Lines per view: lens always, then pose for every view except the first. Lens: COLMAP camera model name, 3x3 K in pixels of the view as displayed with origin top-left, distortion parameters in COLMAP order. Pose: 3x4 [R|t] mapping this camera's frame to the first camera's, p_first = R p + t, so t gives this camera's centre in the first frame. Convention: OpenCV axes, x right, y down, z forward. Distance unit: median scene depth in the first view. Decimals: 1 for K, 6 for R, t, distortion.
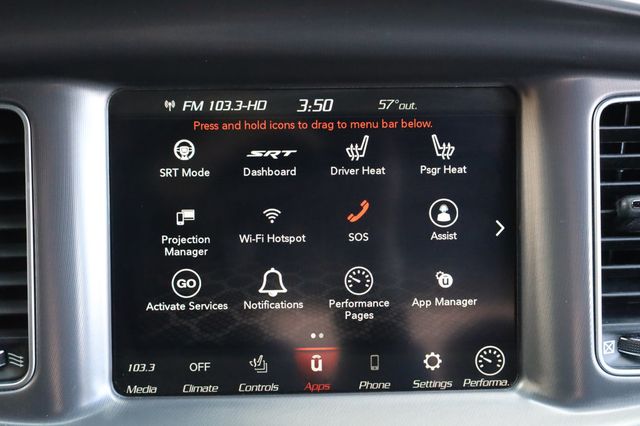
lens RADIAL K [[941.6, 0, 320.0], [0, 941.6, 213.0], [0, 0, 1]] dist [-0.101291, 0.024025]
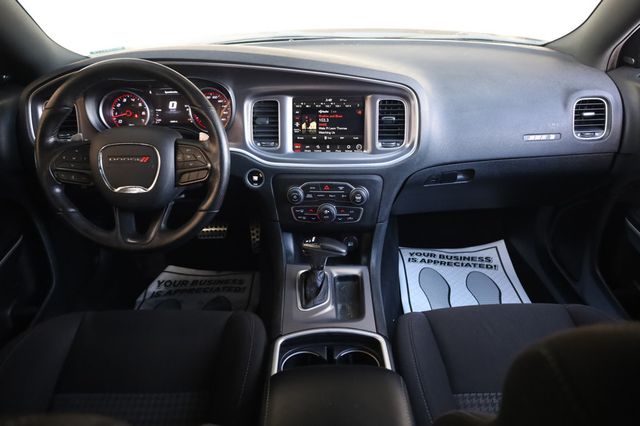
lens RADIAL K [[450.9, 0, 320.0], [0, 450.9, 213.0], [0, 0, 1]] dist [-0.002723, -0.000253]
pose [[0.986409, 0.044404, -0.158196, 0.407130], [-0.017307, 0.985514, 0.168709, 0.099111], [0.163396, -0.163678, 0.972888, -1.767113]]
